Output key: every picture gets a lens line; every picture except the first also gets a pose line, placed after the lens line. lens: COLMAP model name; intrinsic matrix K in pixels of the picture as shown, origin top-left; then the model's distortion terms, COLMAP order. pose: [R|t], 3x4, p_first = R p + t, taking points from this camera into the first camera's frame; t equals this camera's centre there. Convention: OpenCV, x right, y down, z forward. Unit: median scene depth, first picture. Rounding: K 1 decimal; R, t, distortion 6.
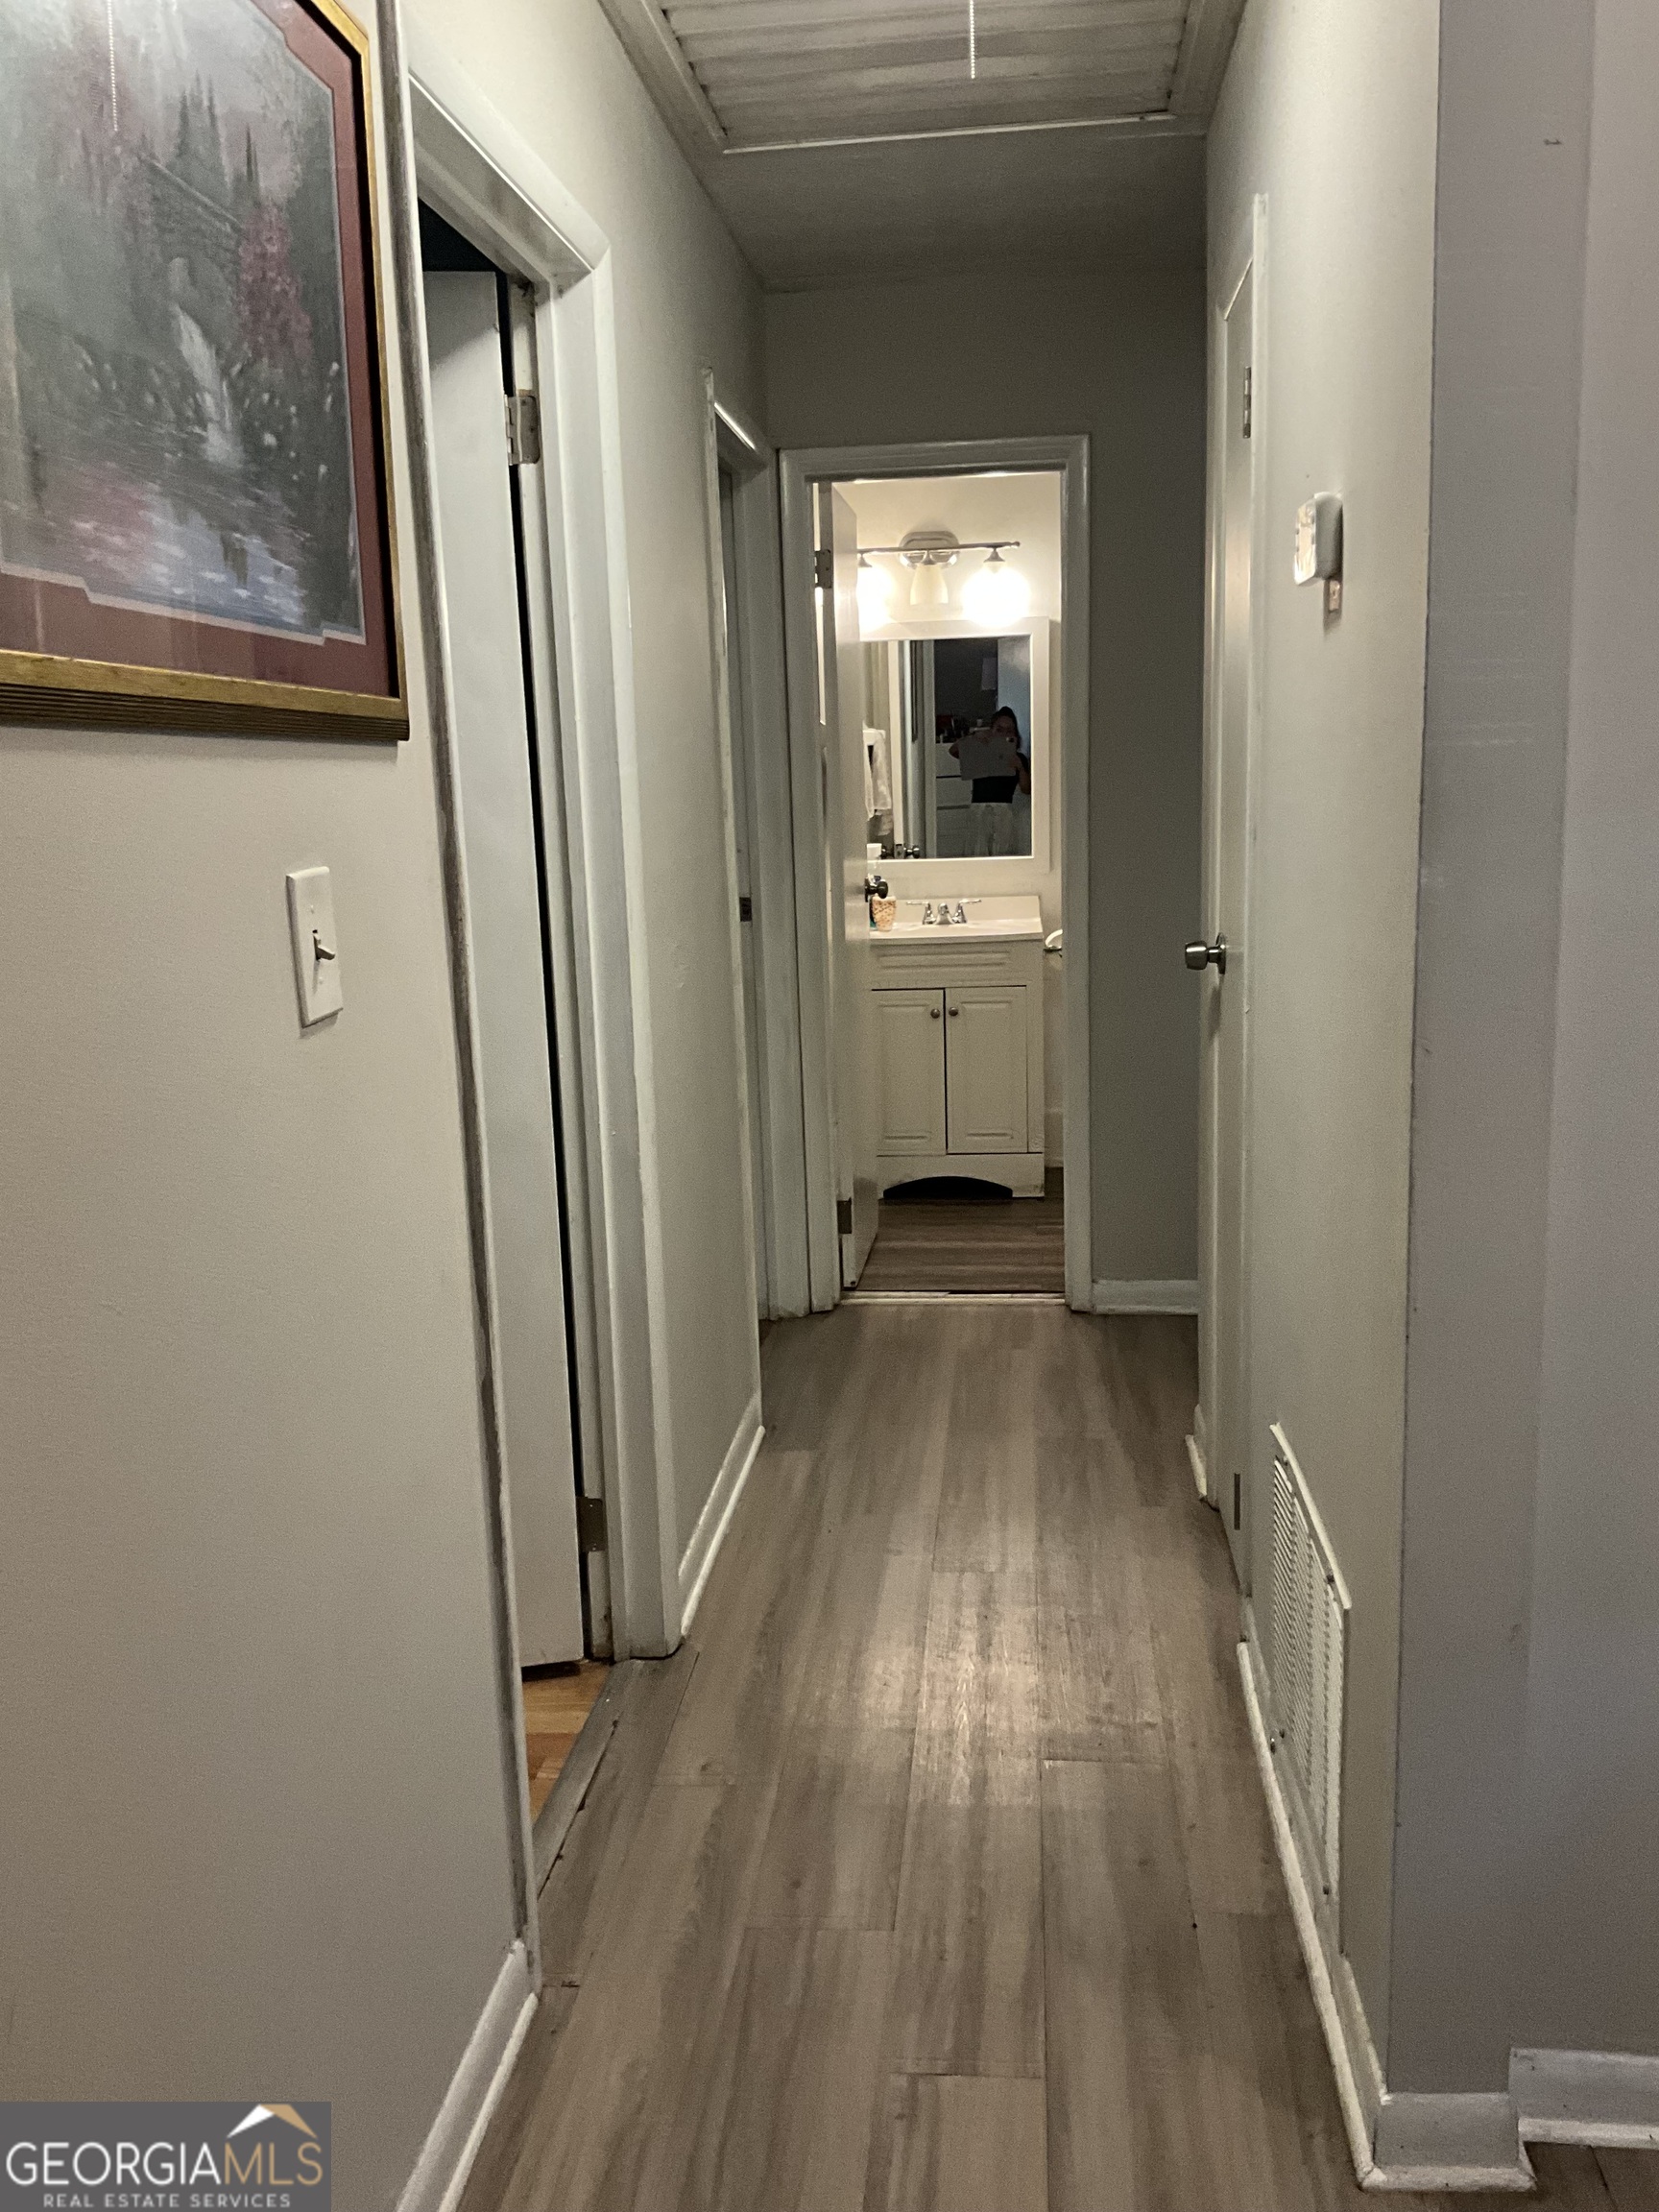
lens RADIAL K [[1814.5, 0, 829.5], [0, 1814.5, 1106.0], [0, 0, 1]] dist [0.100228, -0.204876]
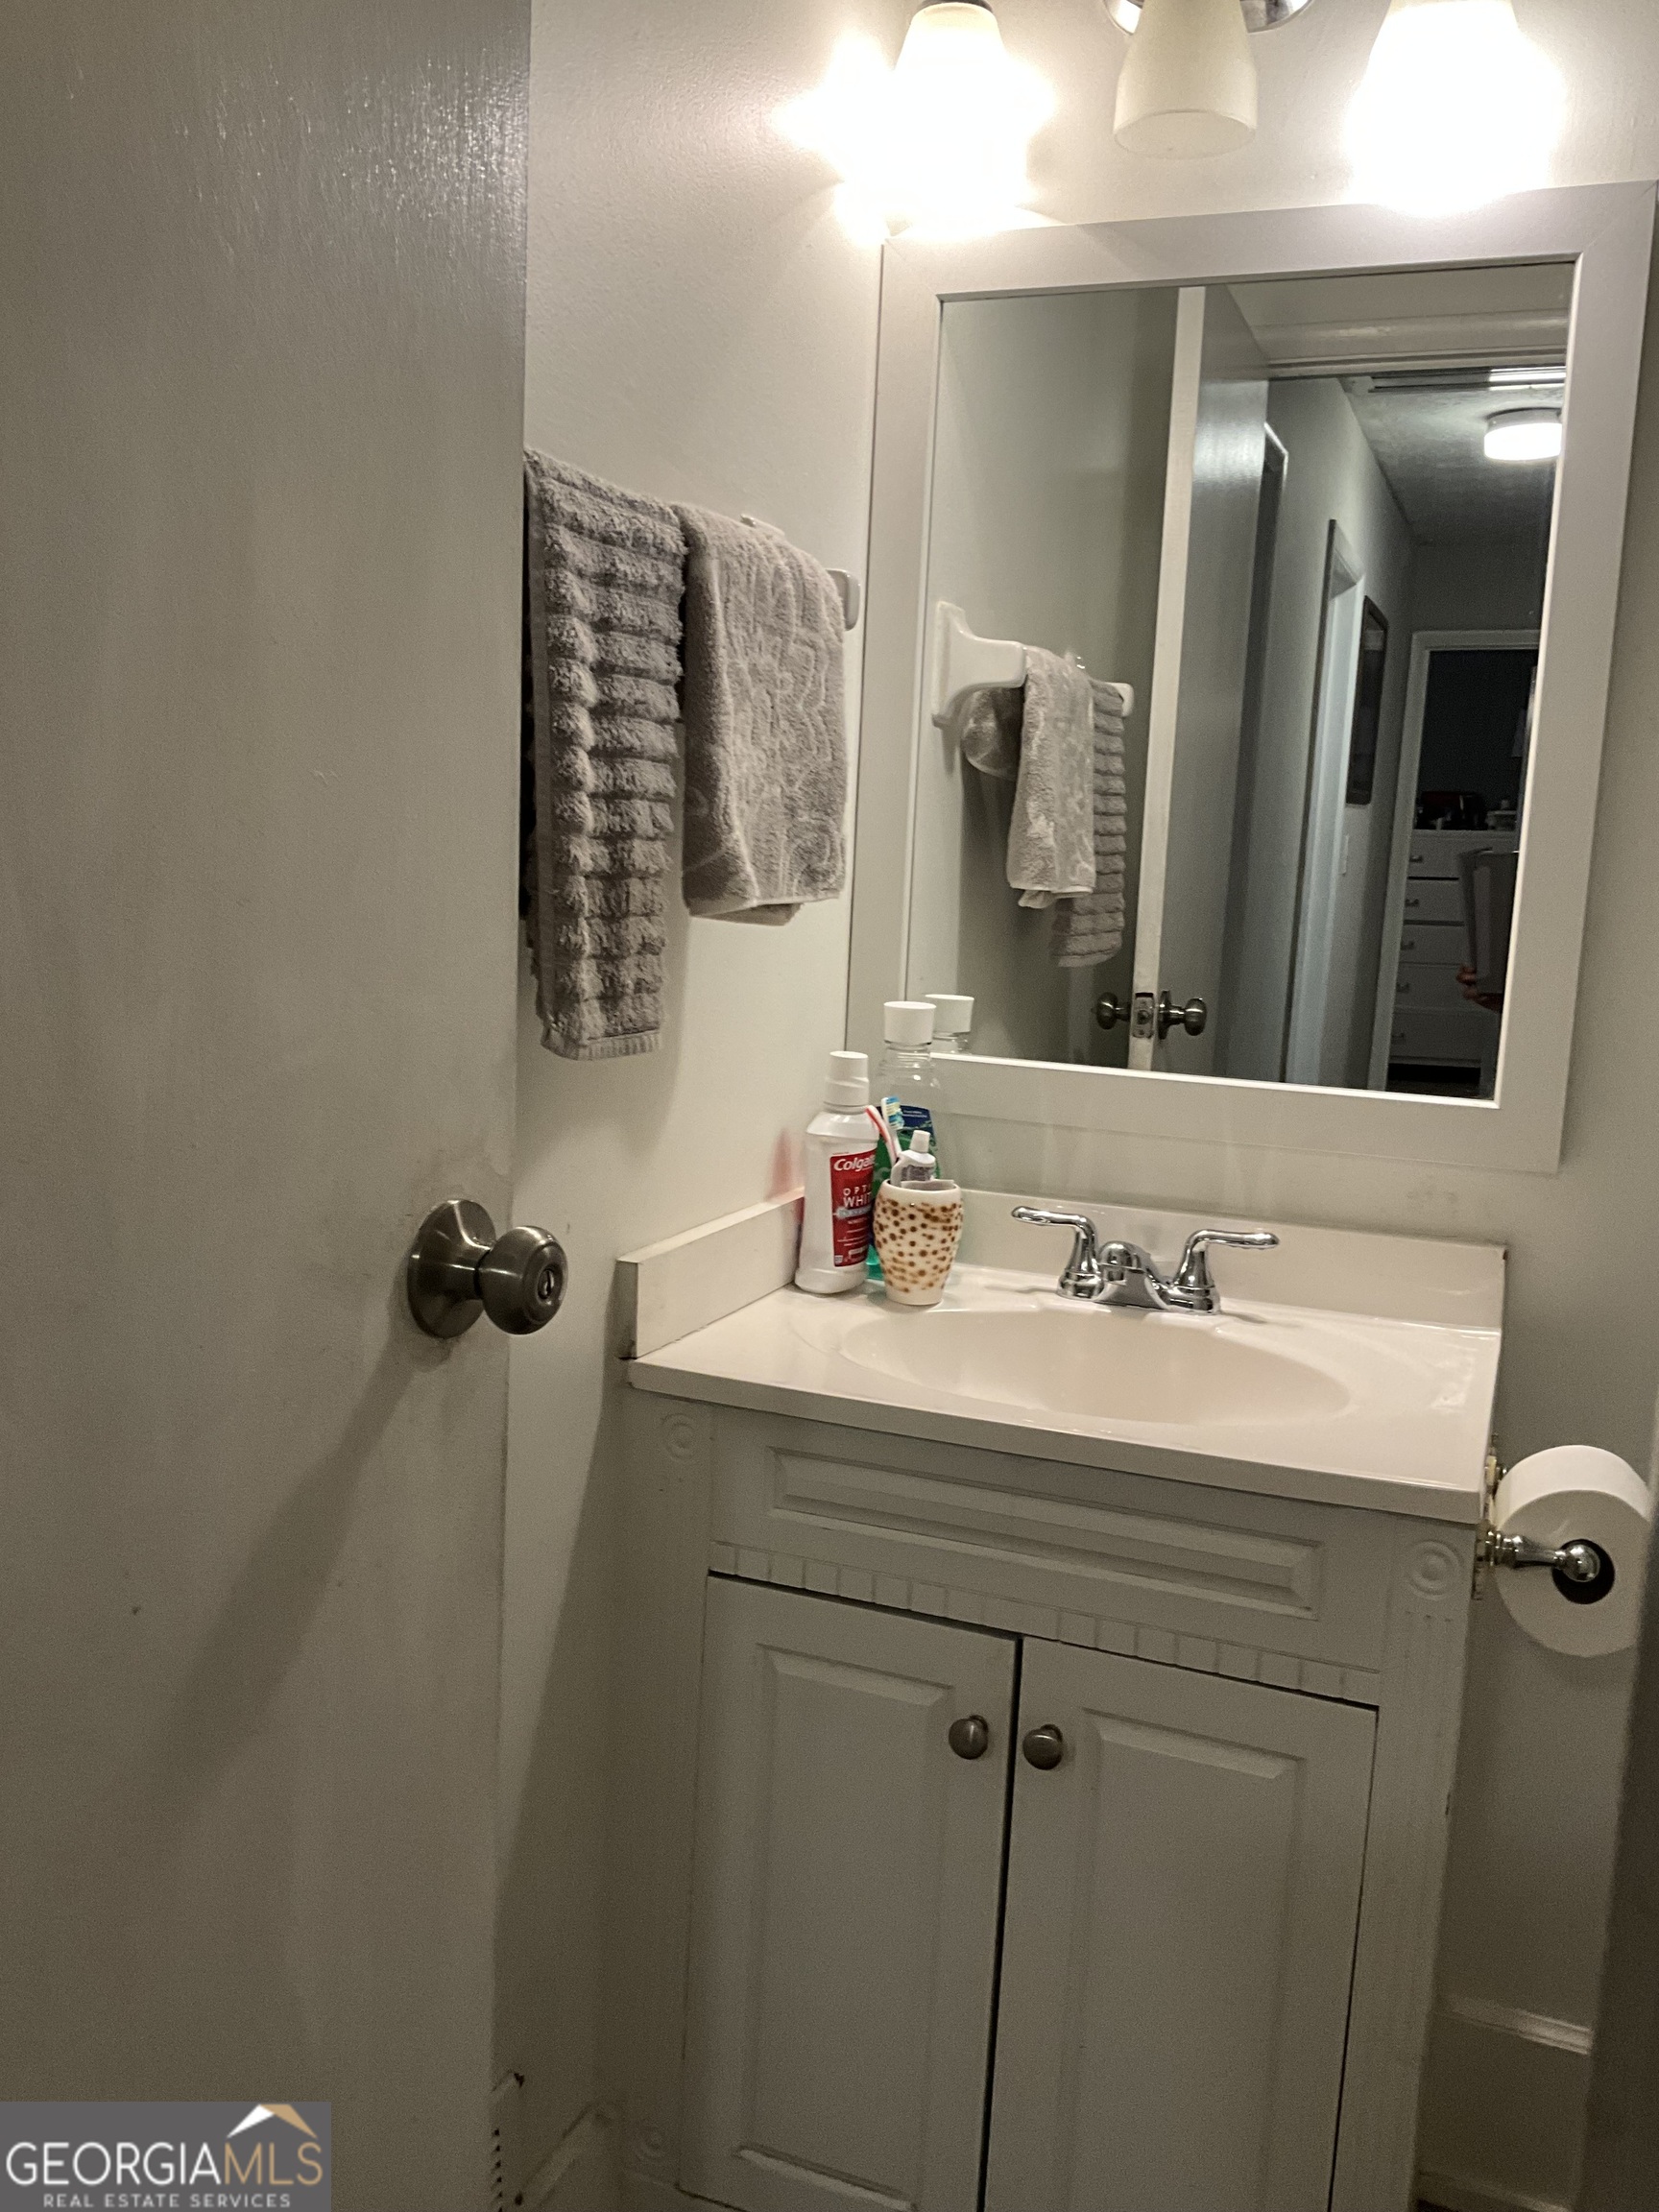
lens RADIAL K [[1814.5, 0, 829.5], [0, 1814.5, 1106.0], [0, 0, 1]] dist [0.100228, -0.204876]
pose [[0.958452, 0.115492, -0.260827, 0.090629], [-0.126845, 0.991553, -0.027059, -0.119974], [0.255499, 0.059020, 0.965006, 0.733437]]
